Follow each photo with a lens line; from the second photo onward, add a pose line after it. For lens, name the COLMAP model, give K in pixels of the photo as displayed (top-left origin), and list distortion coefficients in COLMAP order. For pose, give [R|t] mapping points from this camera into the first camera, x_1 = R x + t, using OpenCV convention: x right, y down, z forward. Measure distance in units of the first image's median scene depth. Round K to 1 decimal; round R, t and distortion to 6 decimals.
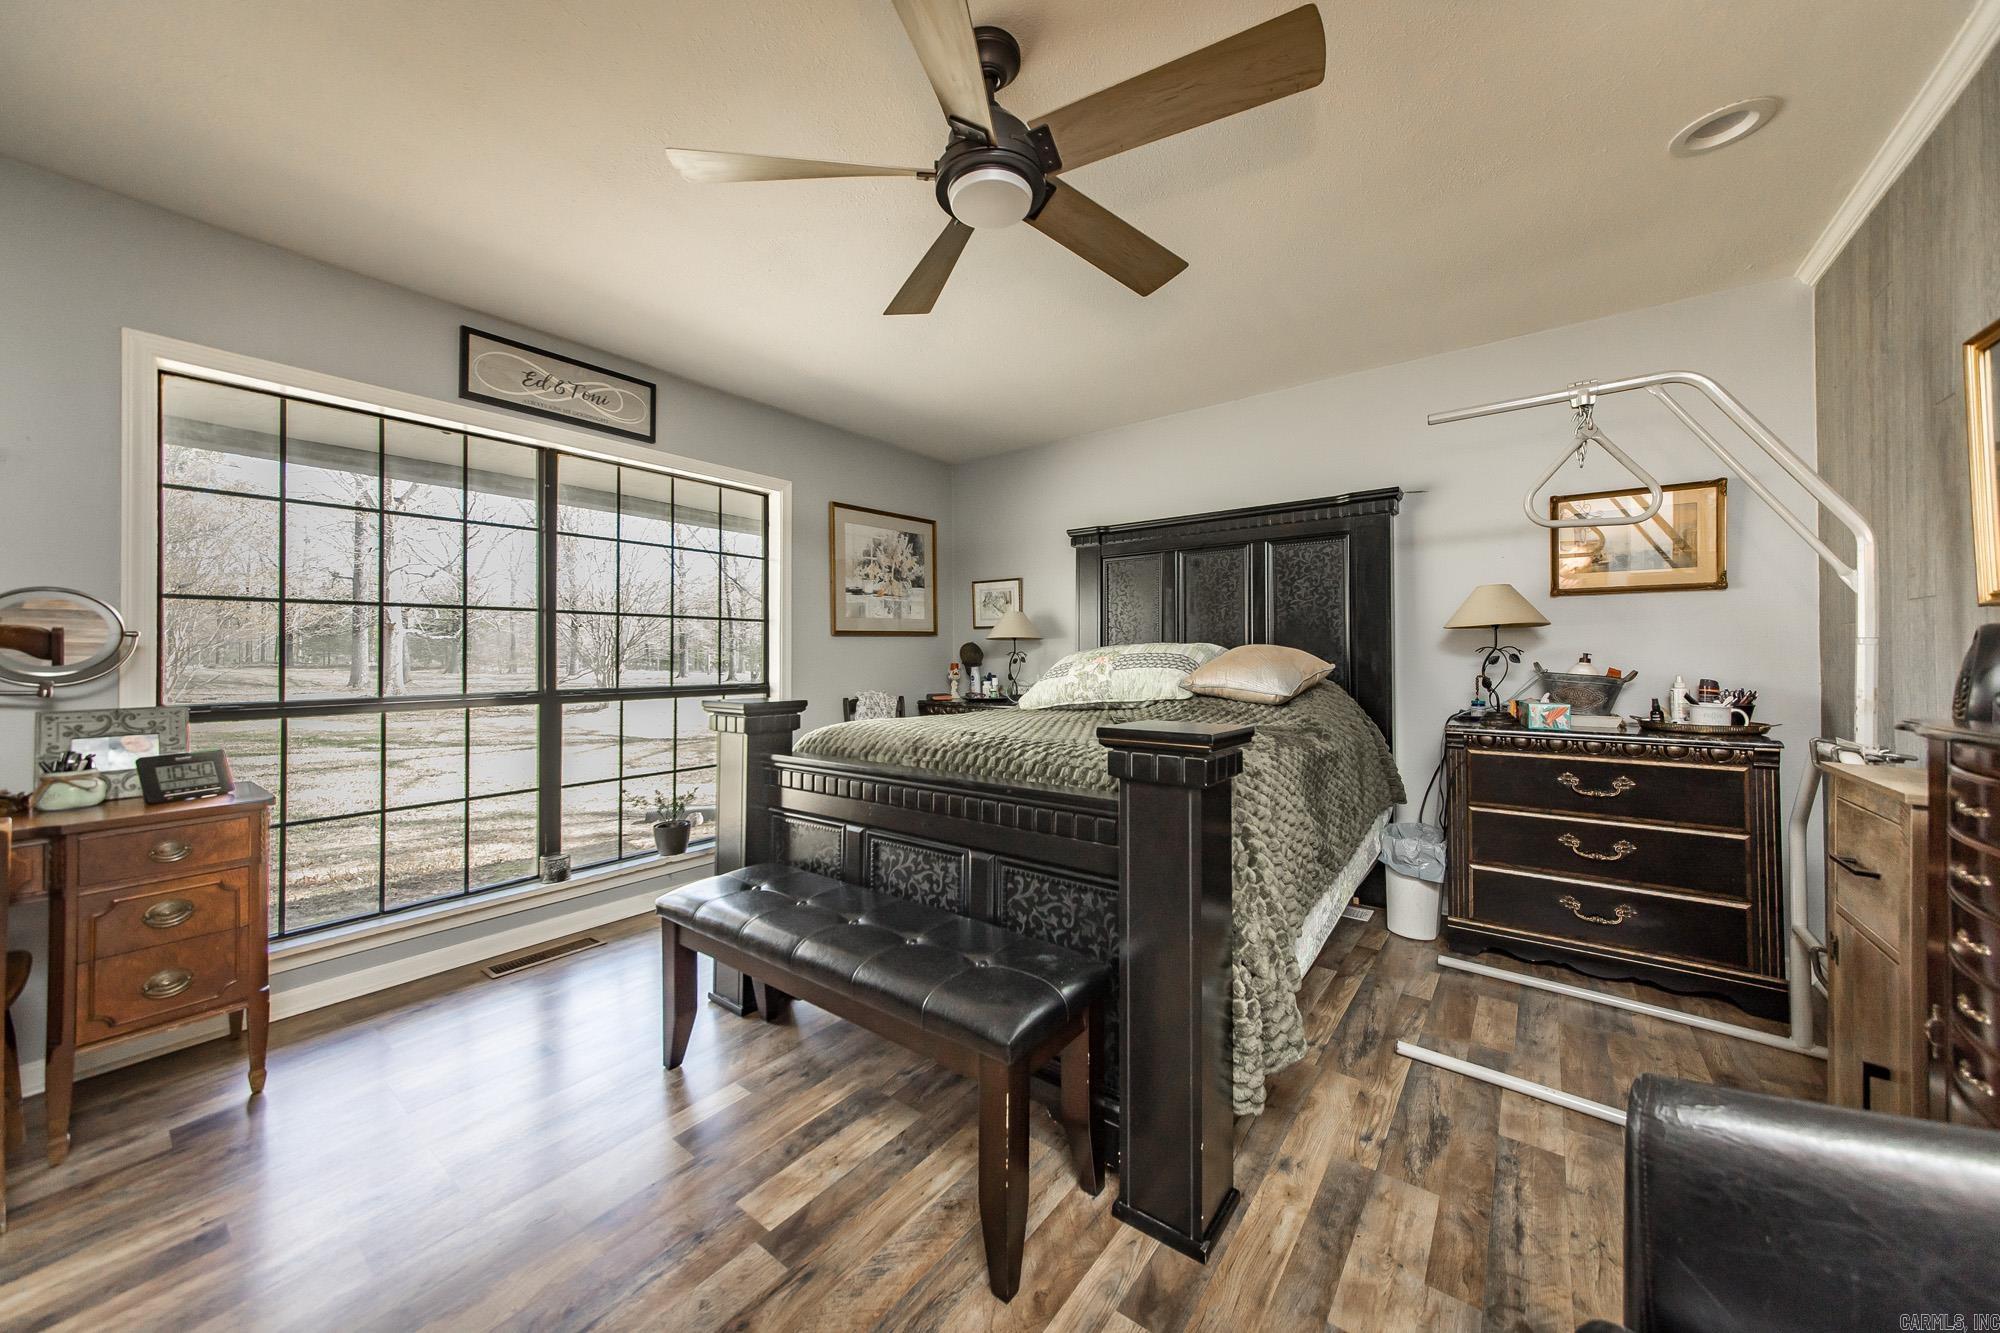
lens RADIAL K [[719.0, 0, 1008.9], [0, 719.0, 647.0], [0, 0, 1]] dist [-0.000778, 0.000503]
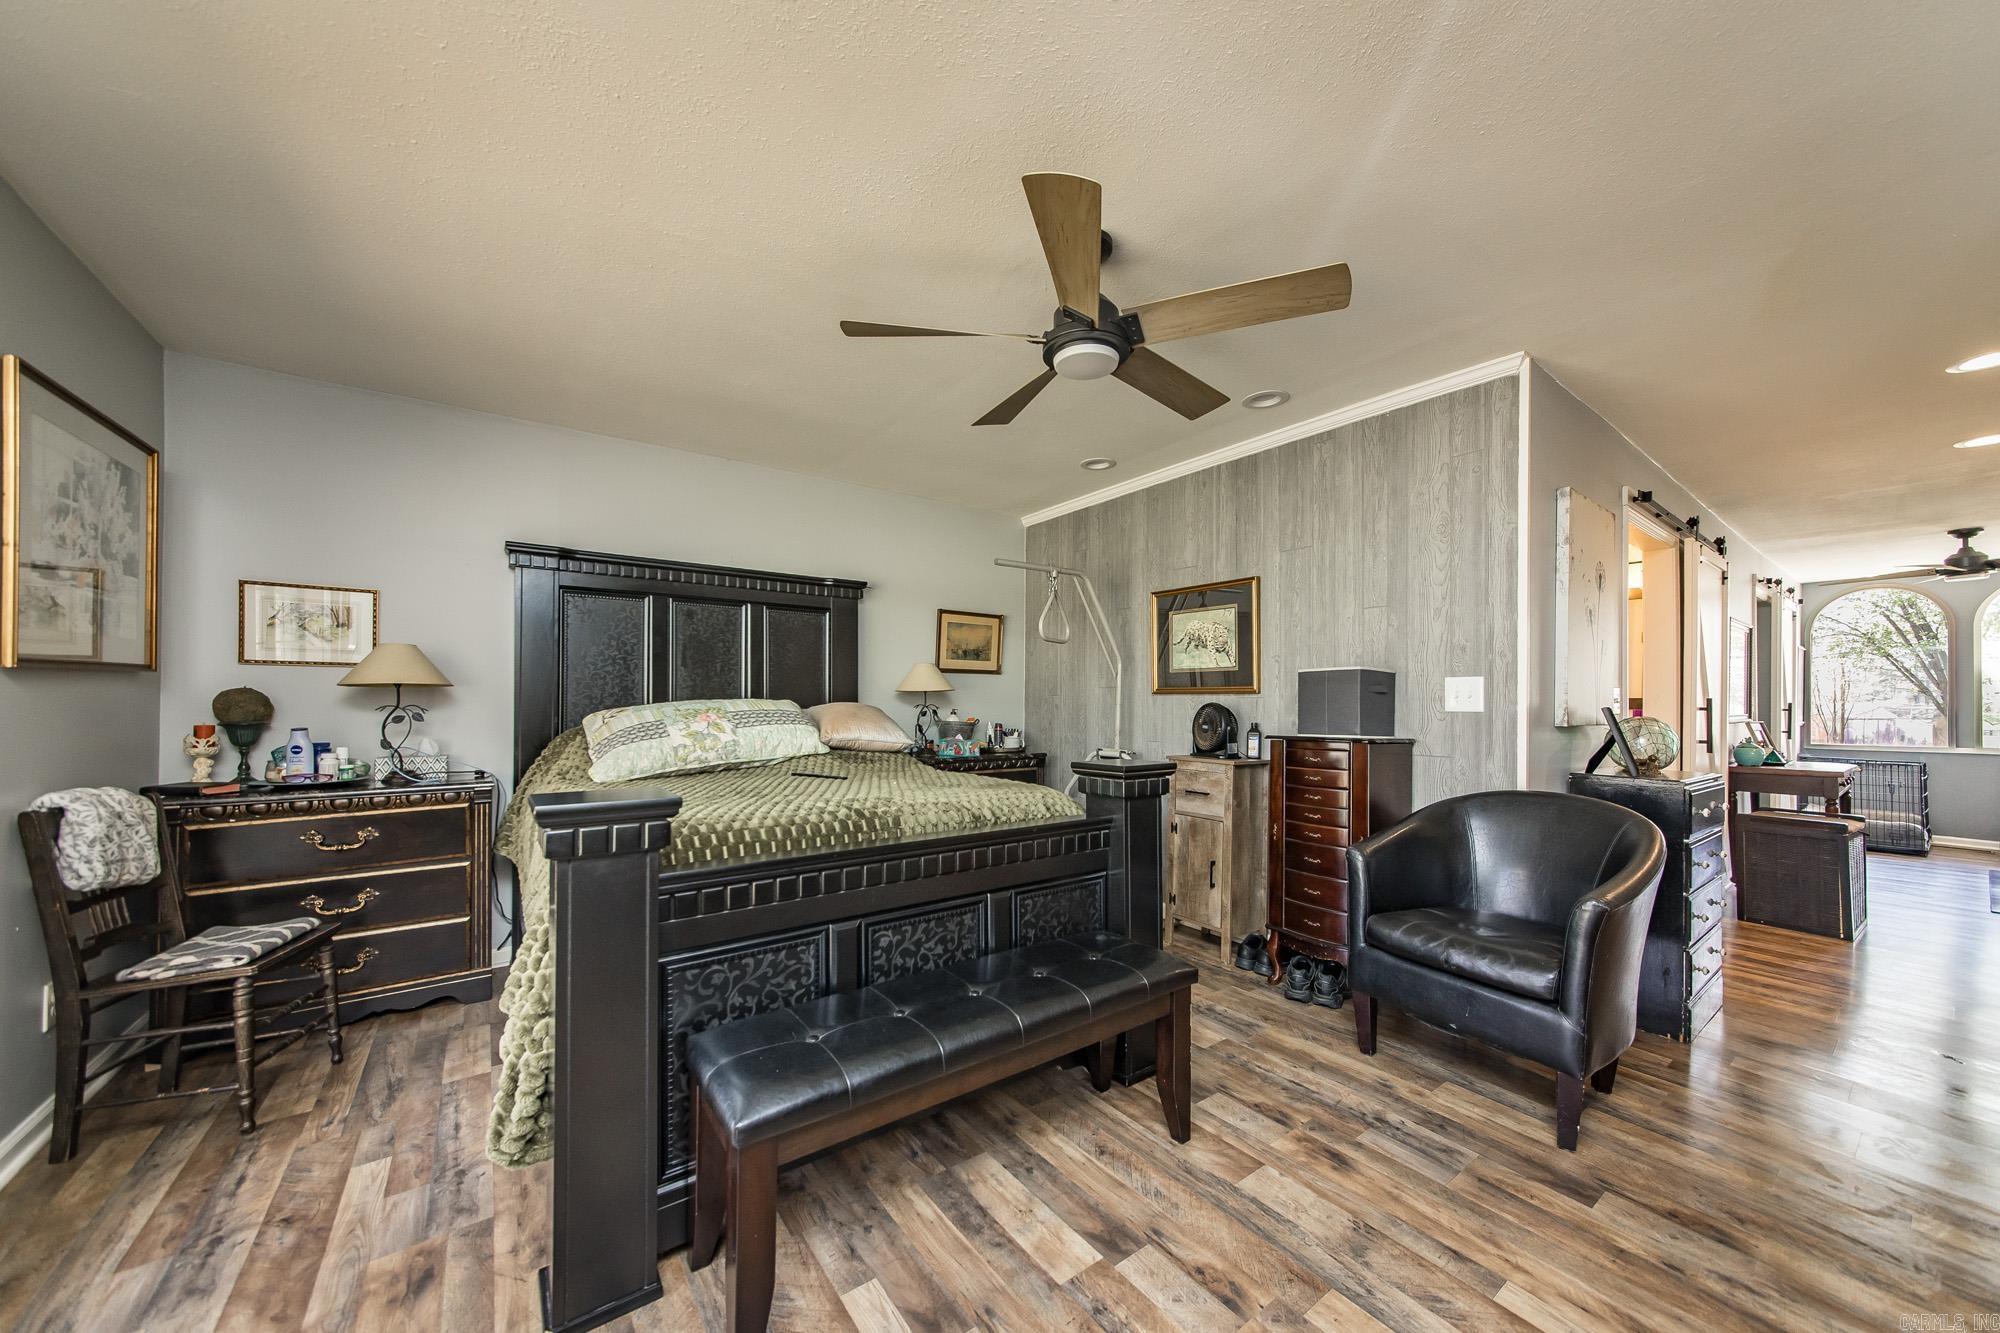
lens RADIAL K [[719.0, 0, 1013.1], [0, 719.0, 698.3], [0, 0, 1]] dist [-0.000778, 0.000503]
pose [[0.263364, 0.009626, 0.964649, -0.662800], [-0.017665, 0.999831, -0.005154, -0.008300], [-0.964535, -0.015683, 0.263489, 0.402282]]
